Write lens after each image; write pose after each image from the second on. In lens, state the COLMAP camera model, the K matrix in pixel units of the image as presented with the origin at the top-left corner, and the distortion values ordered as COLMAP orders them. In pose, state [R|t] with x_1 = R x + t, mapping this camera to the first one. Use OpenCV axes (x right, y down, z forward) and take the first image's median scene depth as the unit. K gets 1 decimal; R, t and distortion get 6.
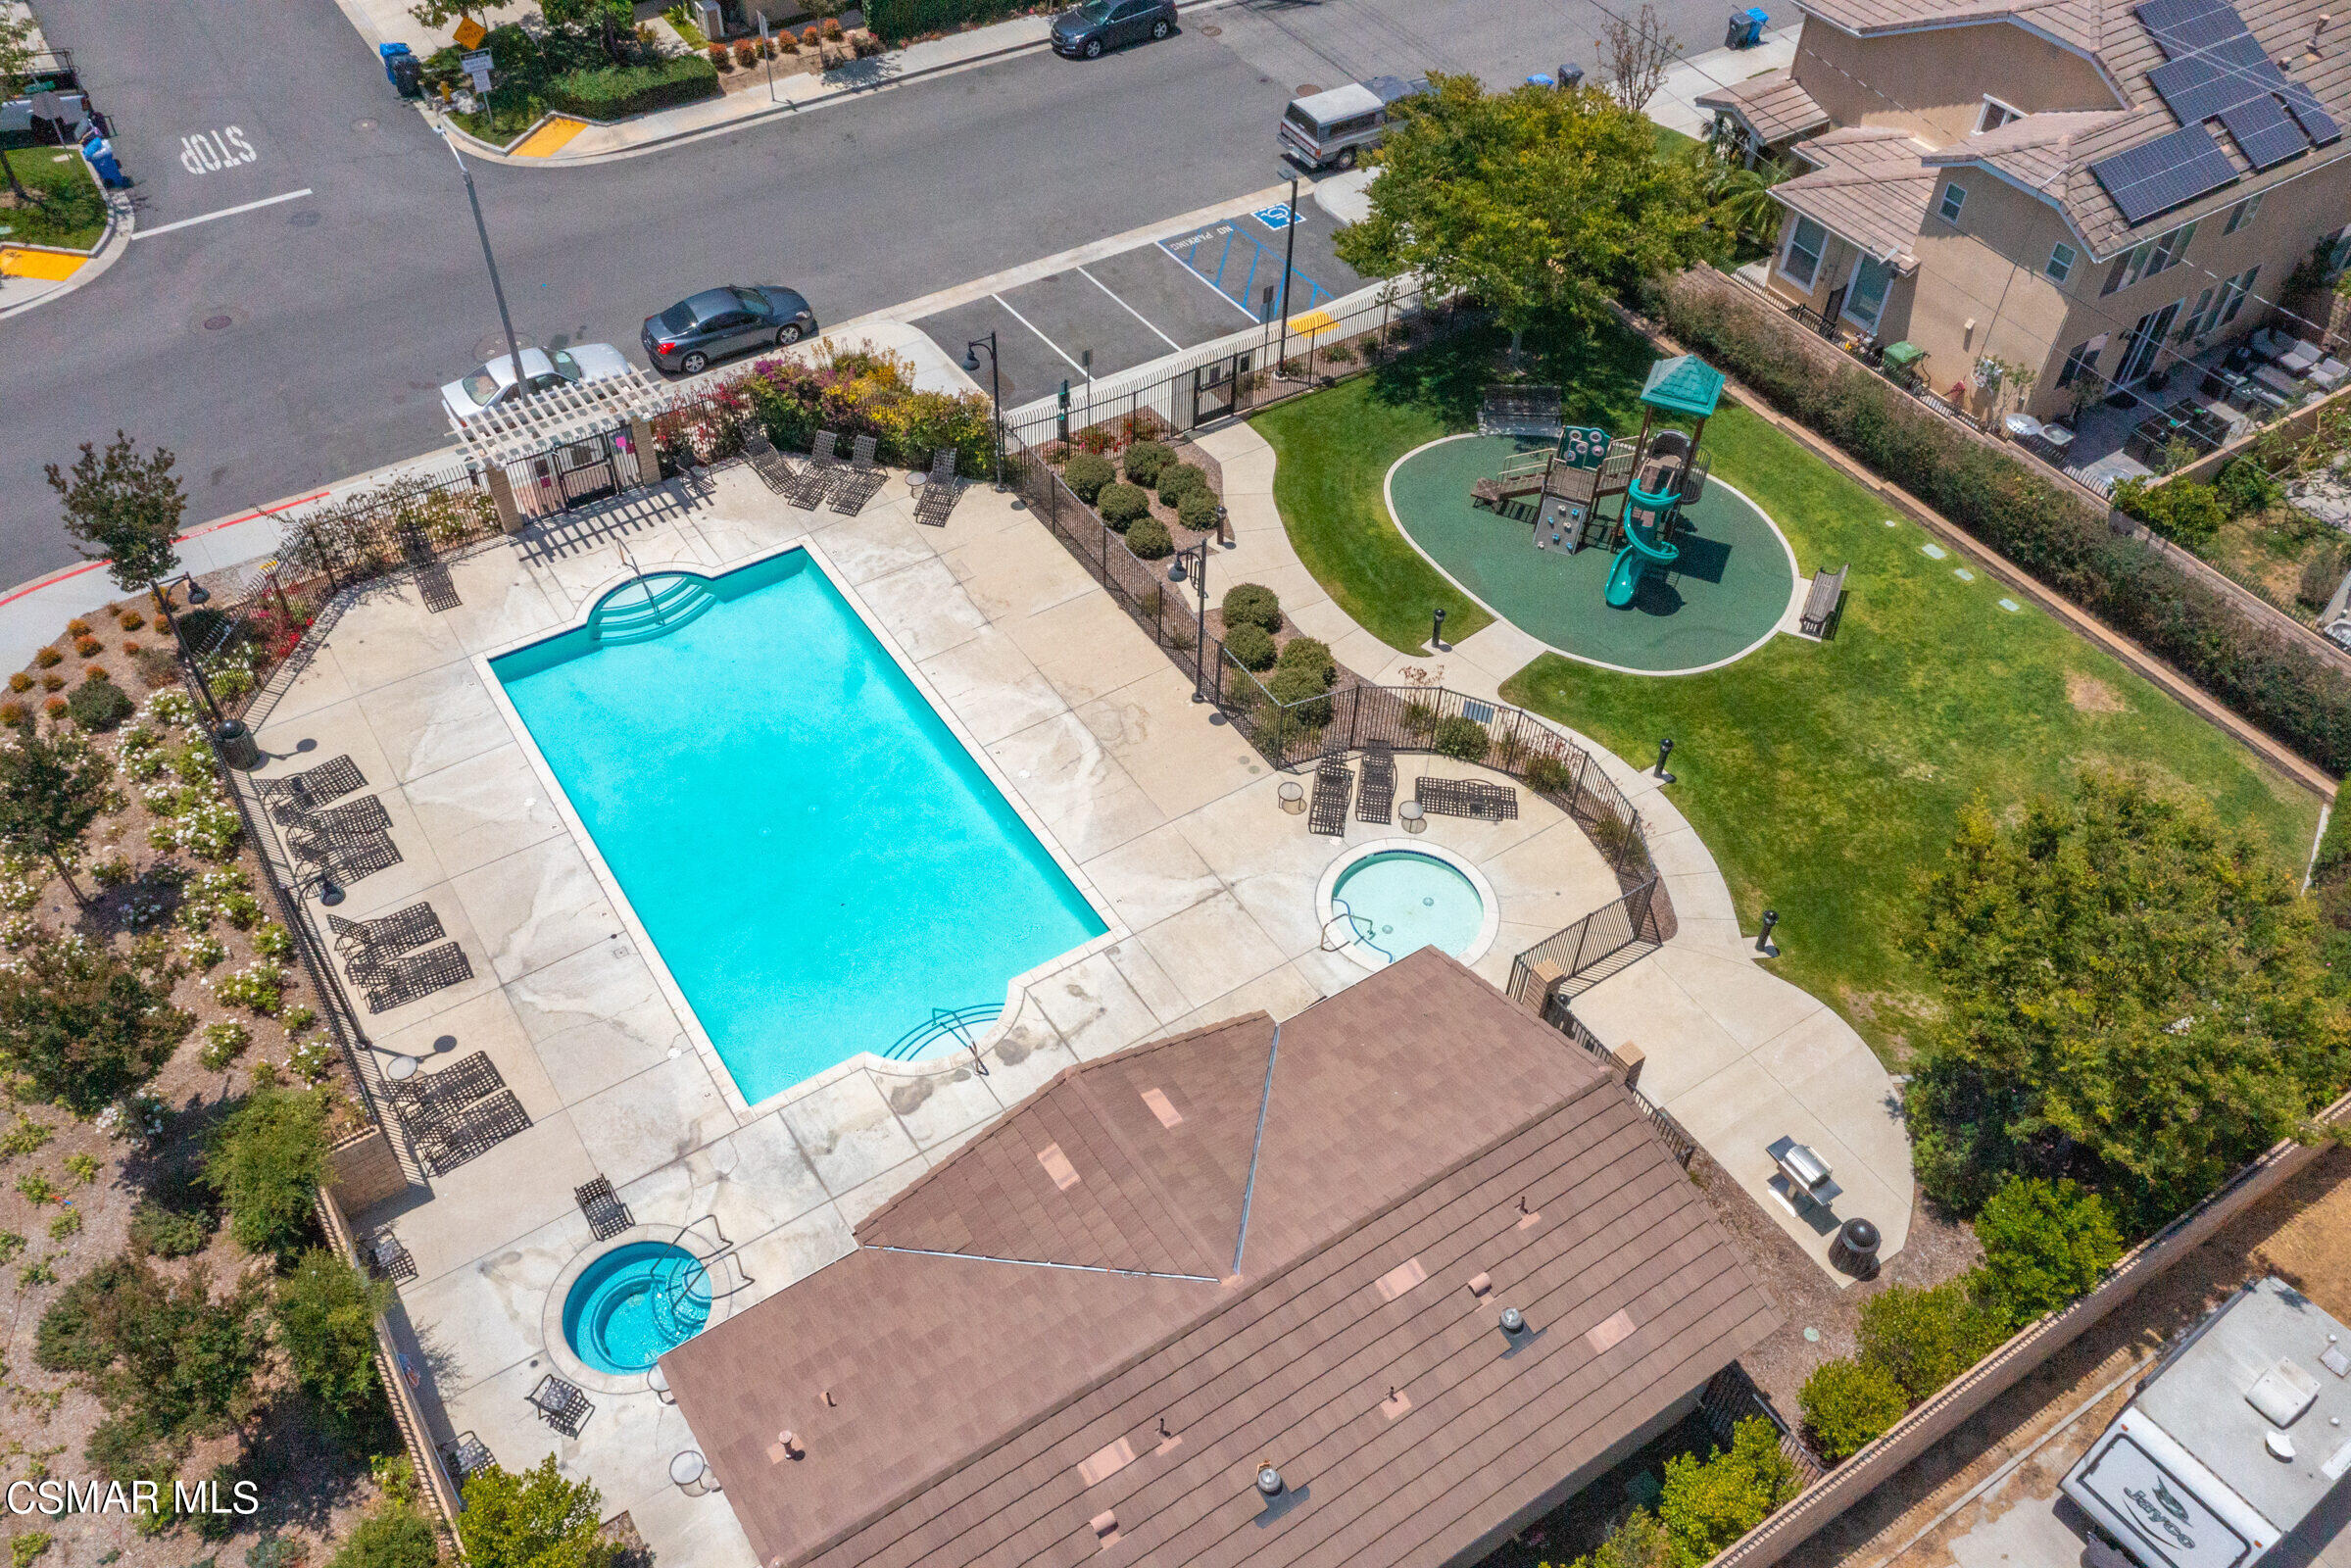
lens RADIAL K [[1868.0, 0, 1175.5], [0, 1868.0, 784.0], [0, 0, 1]] dist [0.004332, 0.042470]
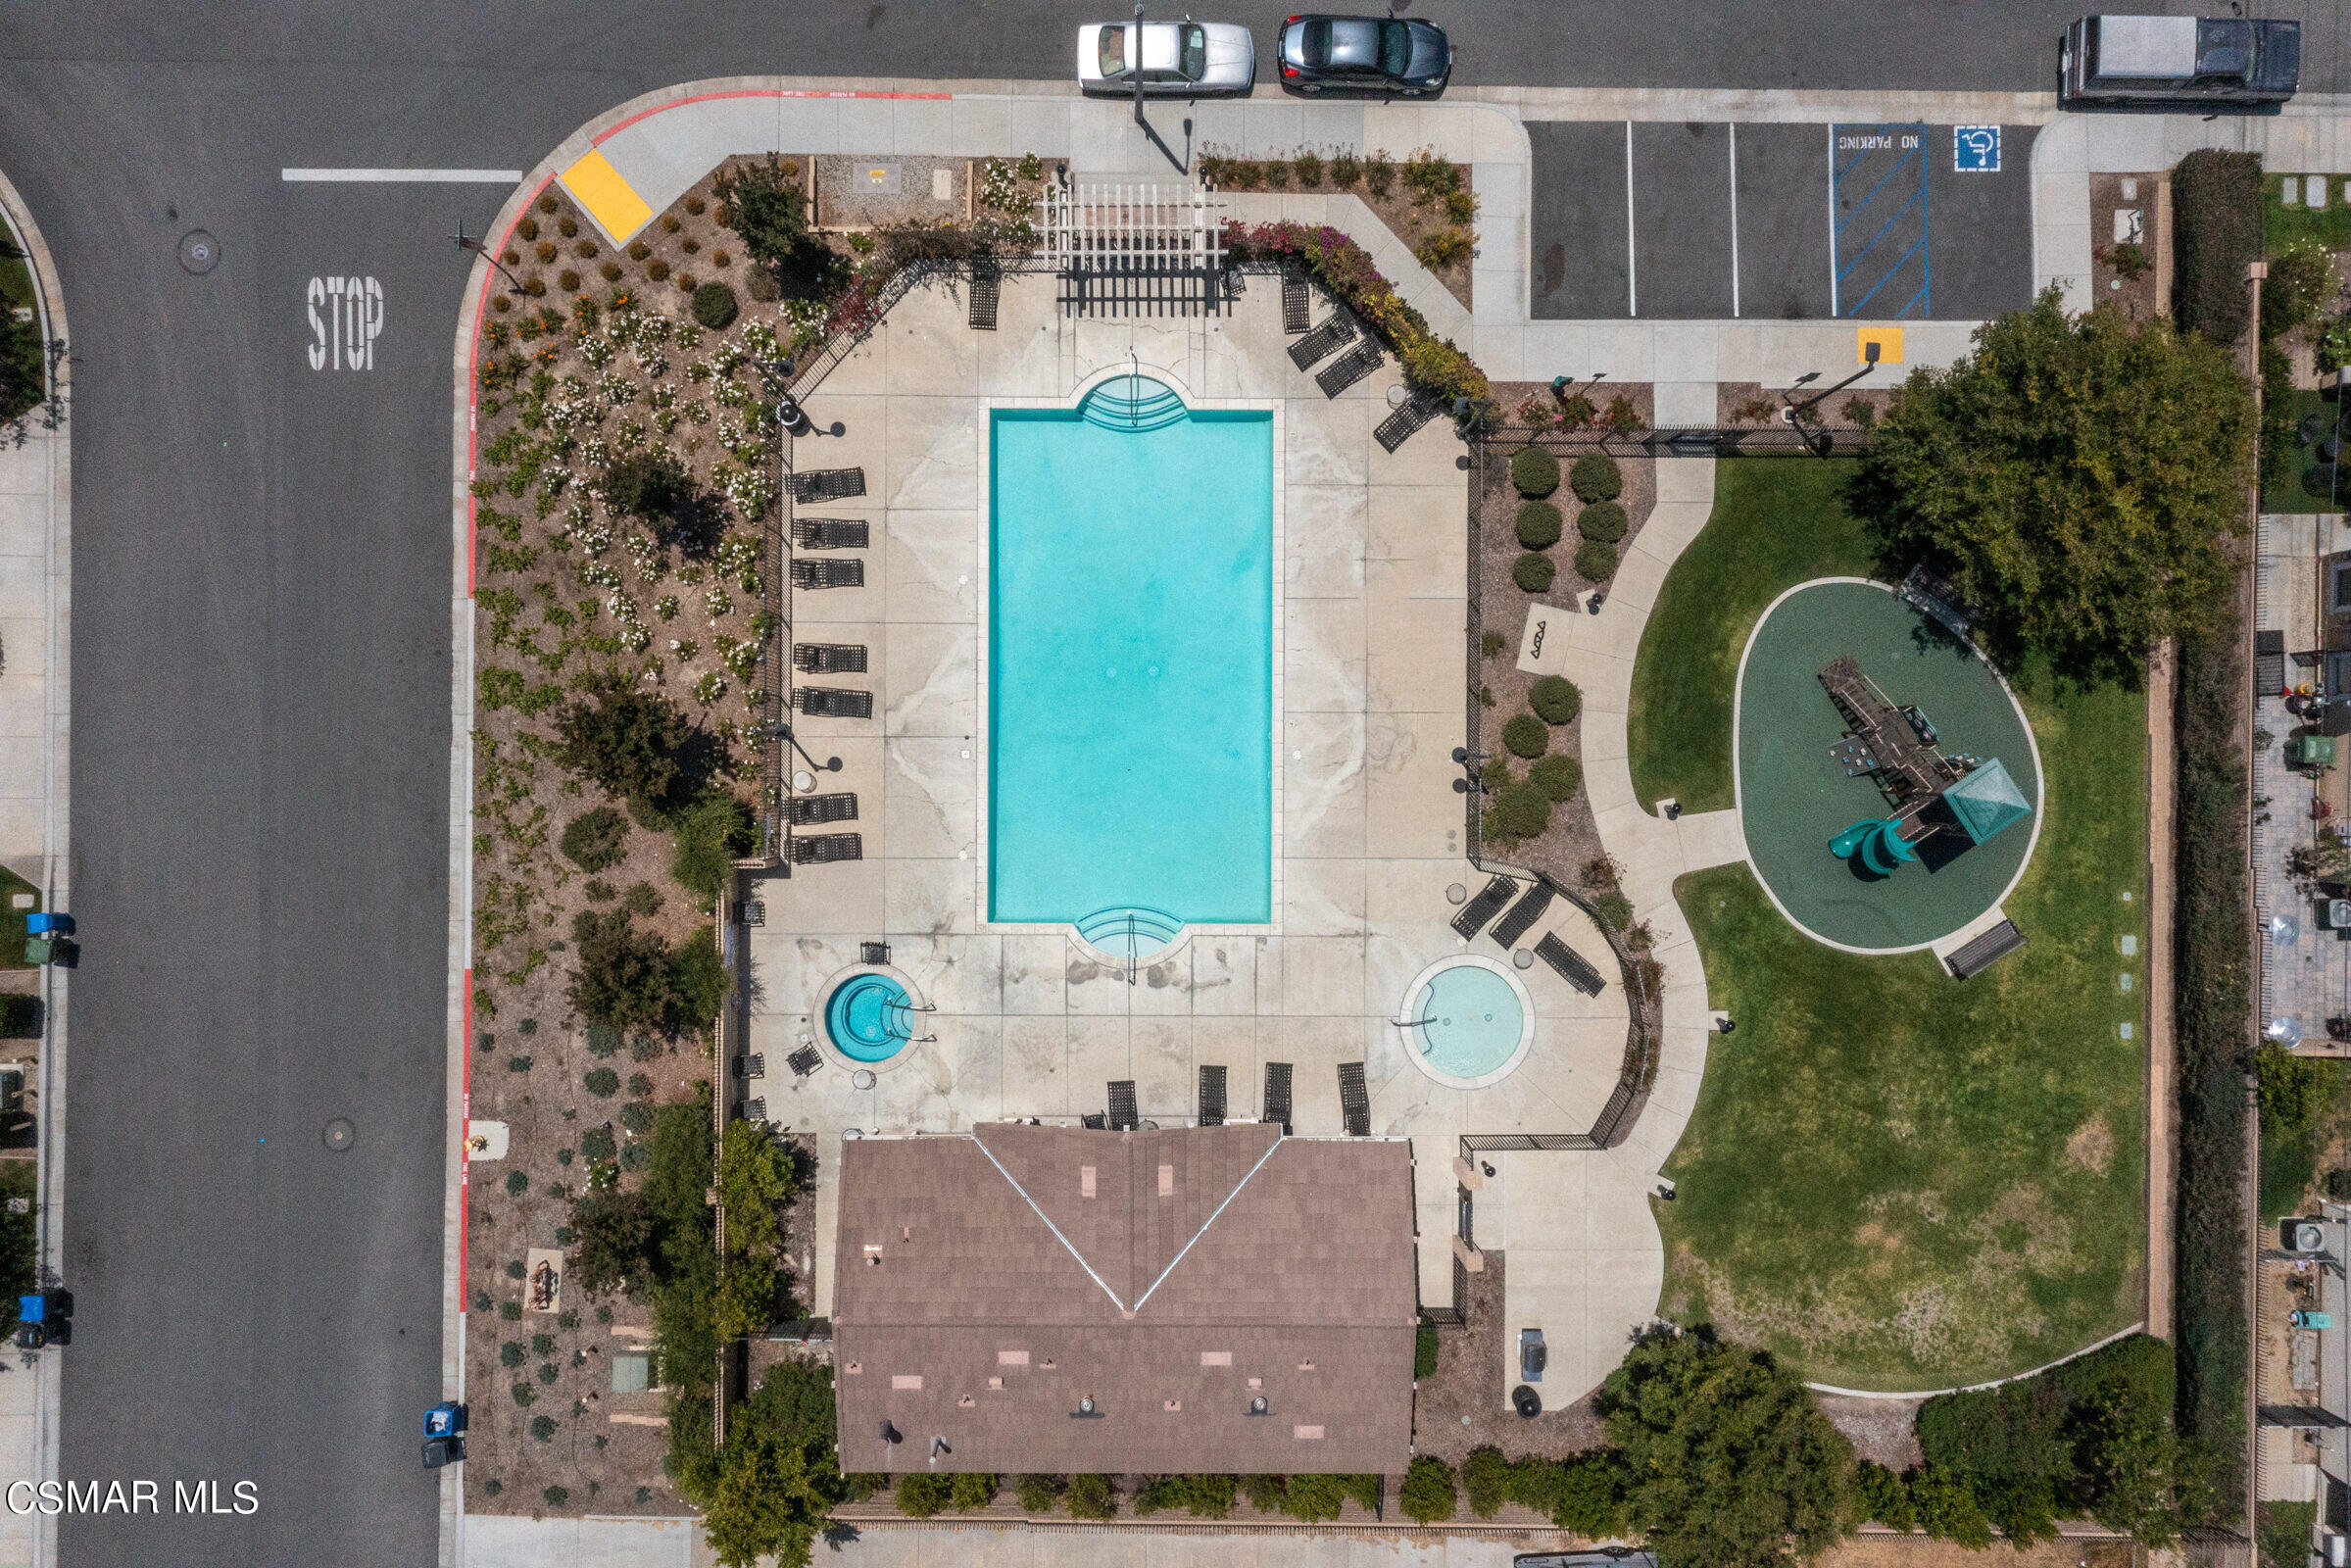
lens RADIAL K [[1868.0, 0, 1175.5], [0, 1868.0, 784.0], [0, 0, 1]] dist [0.004332, 0.042470]
pose [[0.833271, 0.552792, -0.009012, -0.122259], [-0.396006, 0.608150, 0.687992, -0.801385], [0.385797, -0.569715, 0.725662, 0.028368]]
